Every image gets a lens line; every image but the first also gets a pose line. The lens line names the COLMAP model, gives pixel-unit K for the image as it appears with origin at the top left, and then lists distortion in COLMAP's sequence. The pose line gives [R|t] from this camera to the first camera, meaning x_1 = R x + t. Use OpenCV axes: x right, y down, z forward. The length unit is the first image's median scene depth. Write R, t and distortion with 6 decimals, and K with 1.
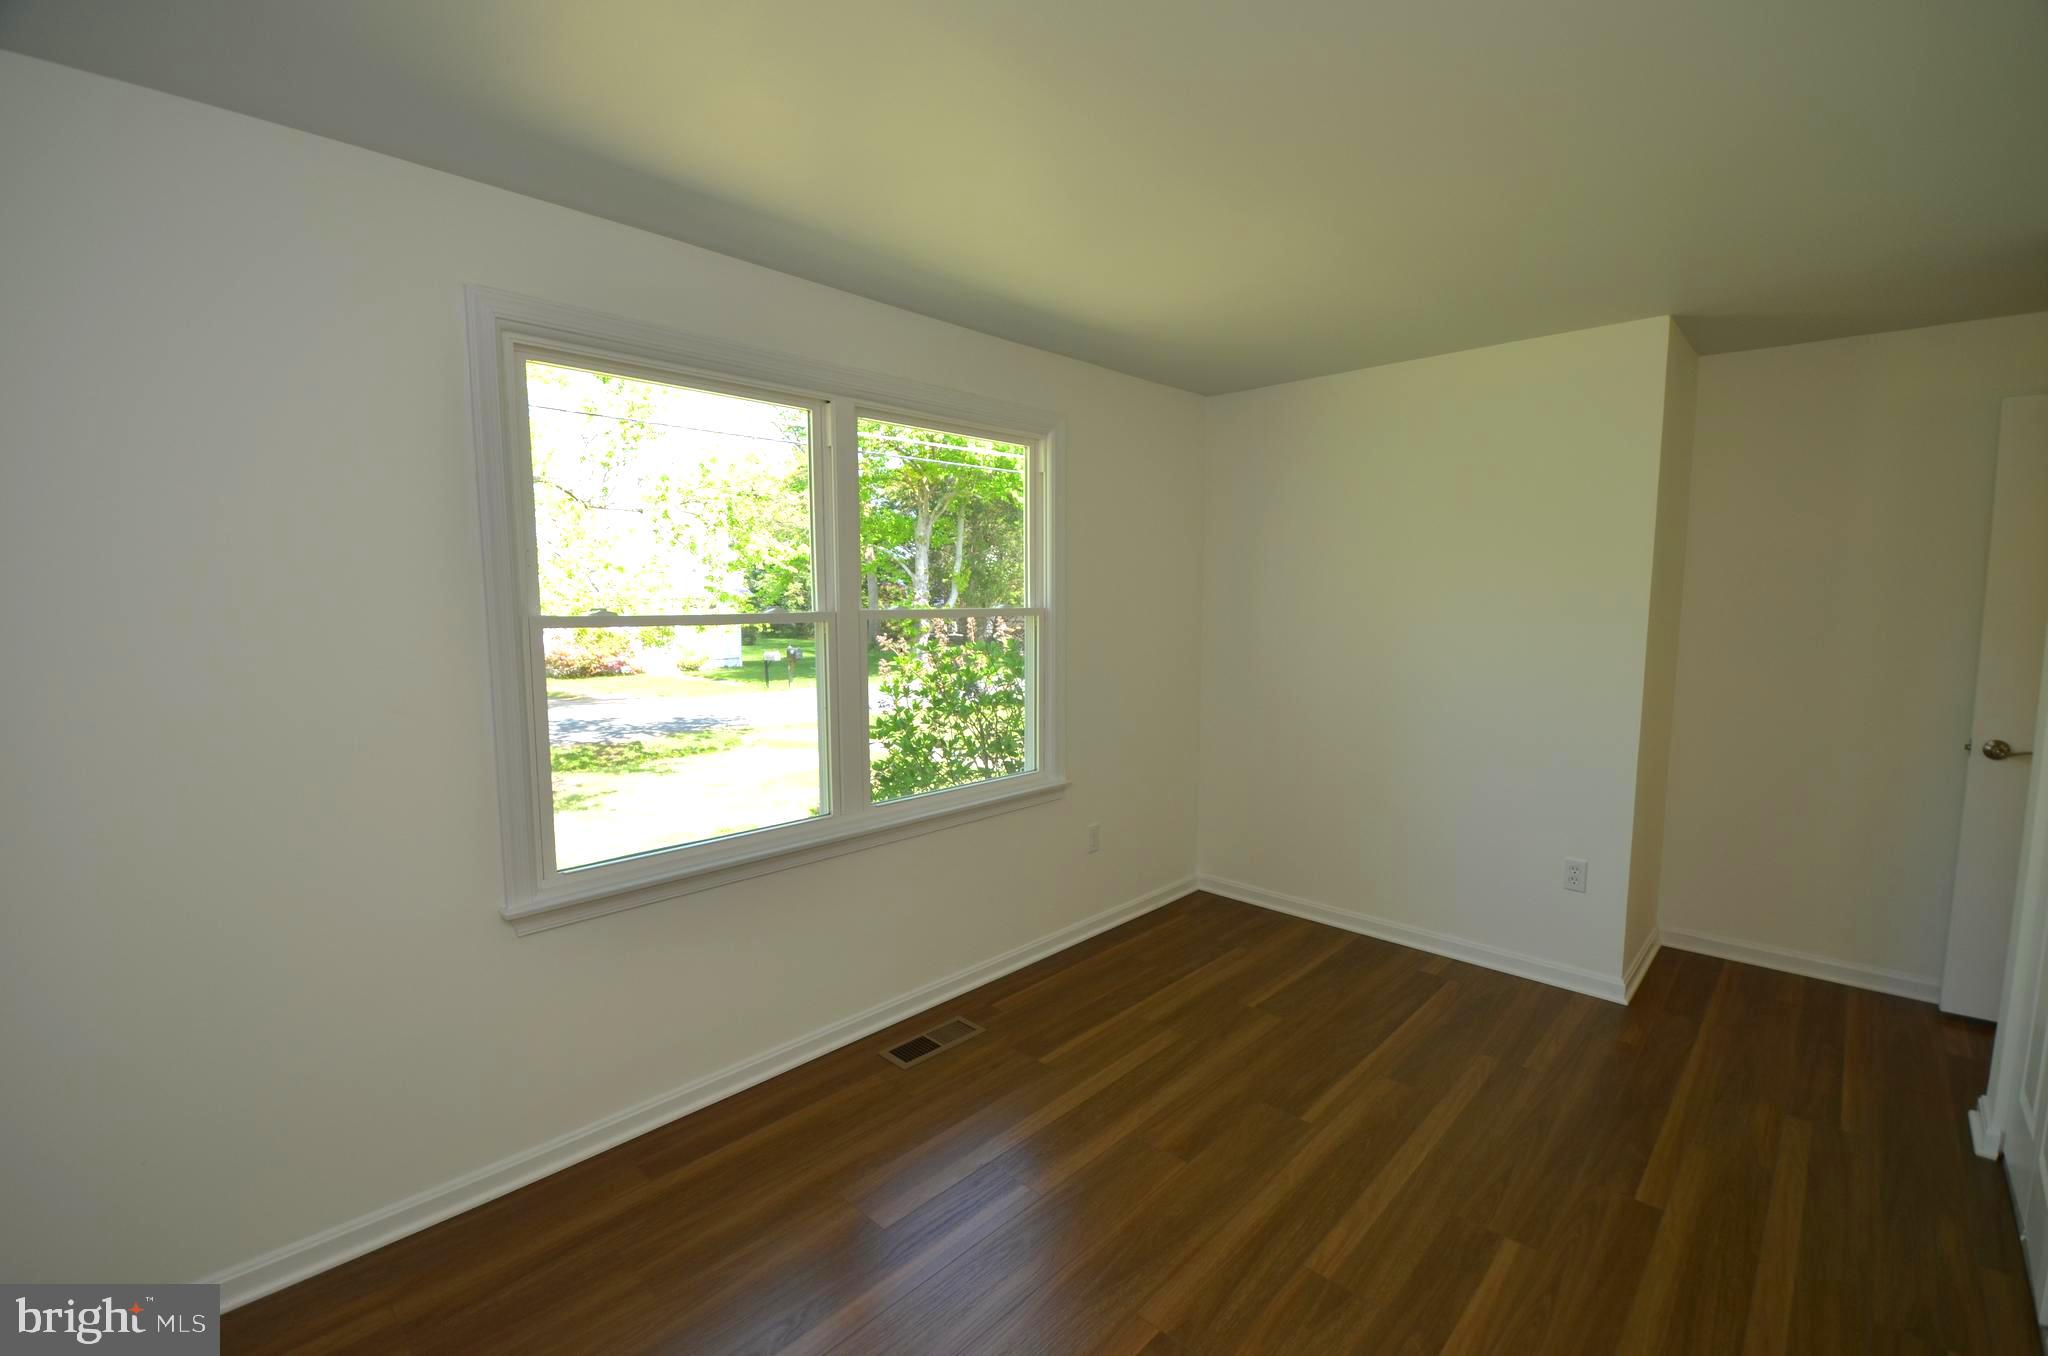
lens RADIAL K [[881.1, 0, 1024.0], [0, 881.1, 678.0], [0, 0, 1]] dist [0.000367, 0.000046]
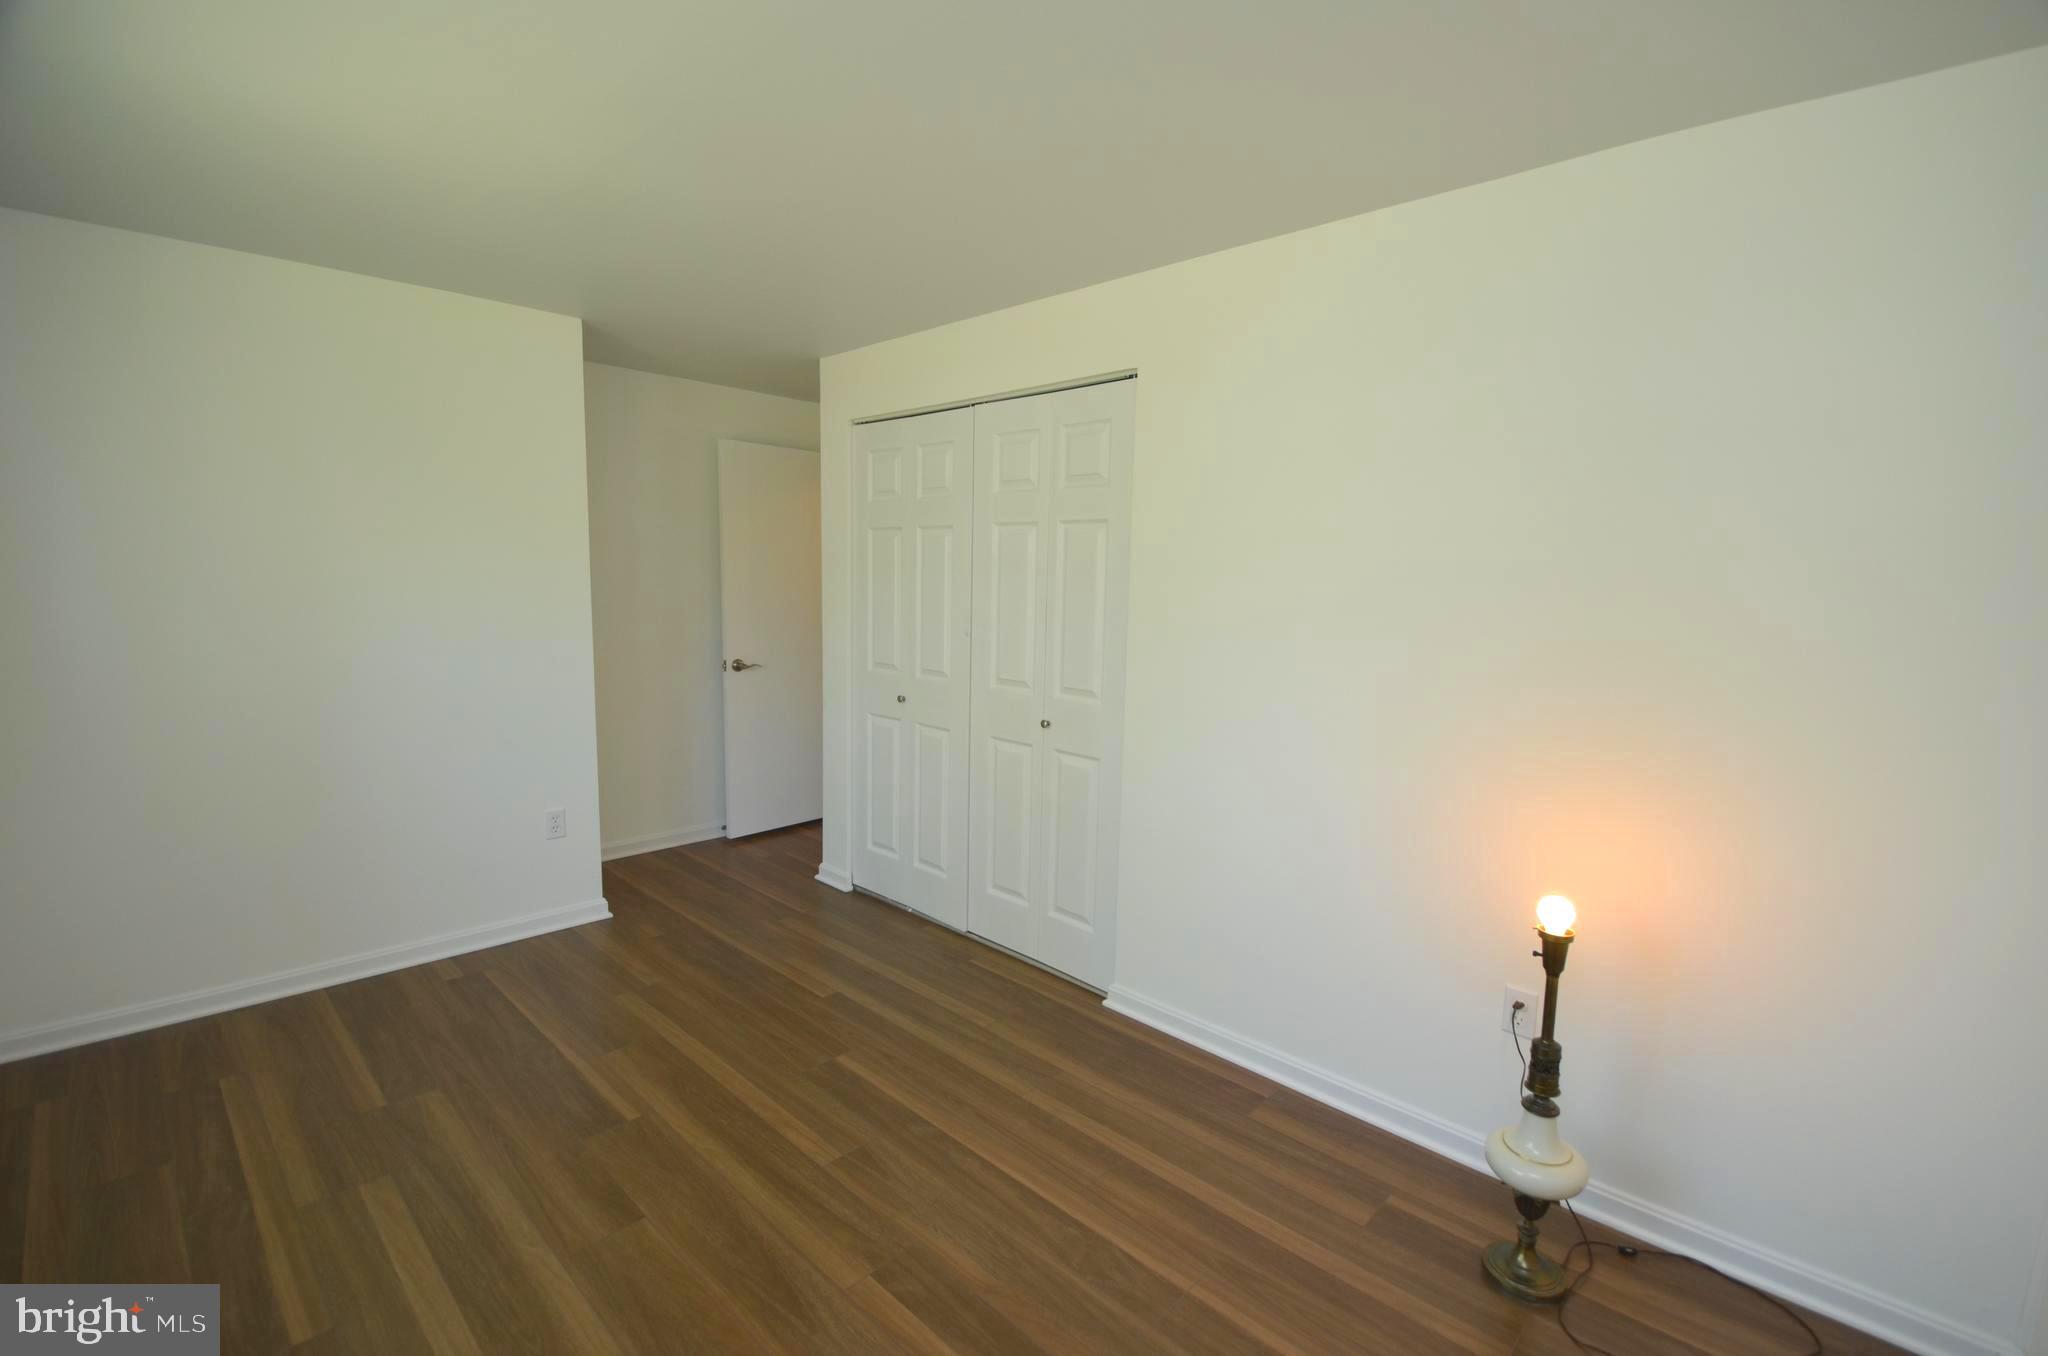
lens RADIAL K [[881.1, 0, 1024.0], [0, 881.1, 678.0], [0, 0, 1]] dist [0.000367, 0.000046]
pose [[0.027350, -0.114402, 0.993058, -0.487572], [0.074975, 0.990866, 0.112085, -0.036764], [-0.996810, 0.071389, 0.035678, 0.450280]]
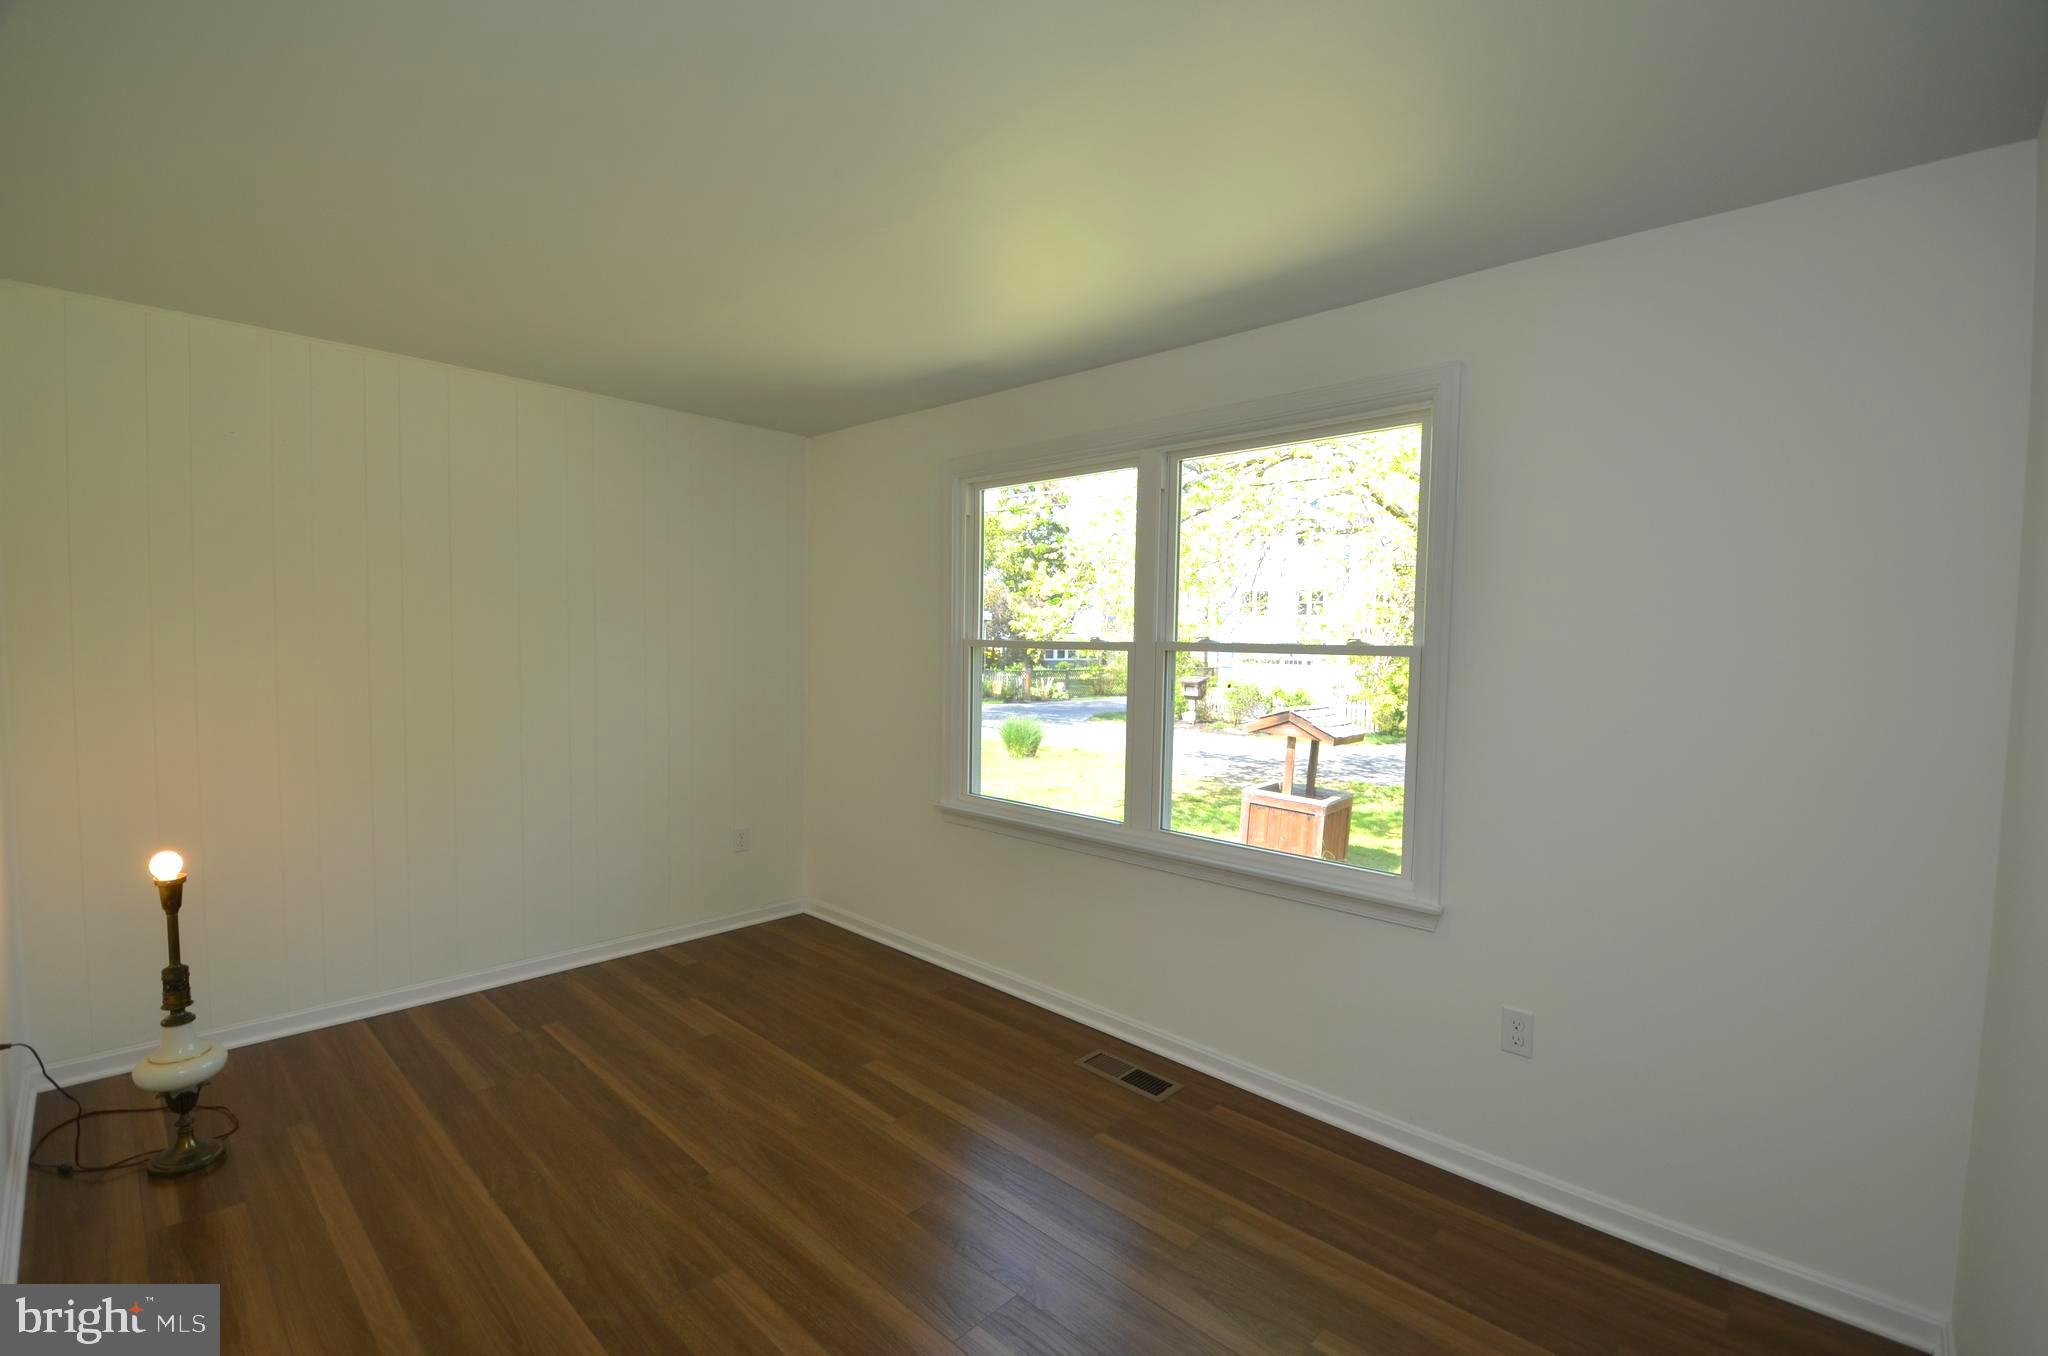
lens RADIAL K [[930.1, 0, 1076.3], [0, 930.1, 674.9], [0, 0, 1]] dist [0.001698, -0.000140]
pose [[0.016066, 0.043945, -0.998905, 0.940320], [-0.105187, 0.993564, 0.042018, -0.074284], [0.994323, 0.104396, 0.020585, 0.886142]]
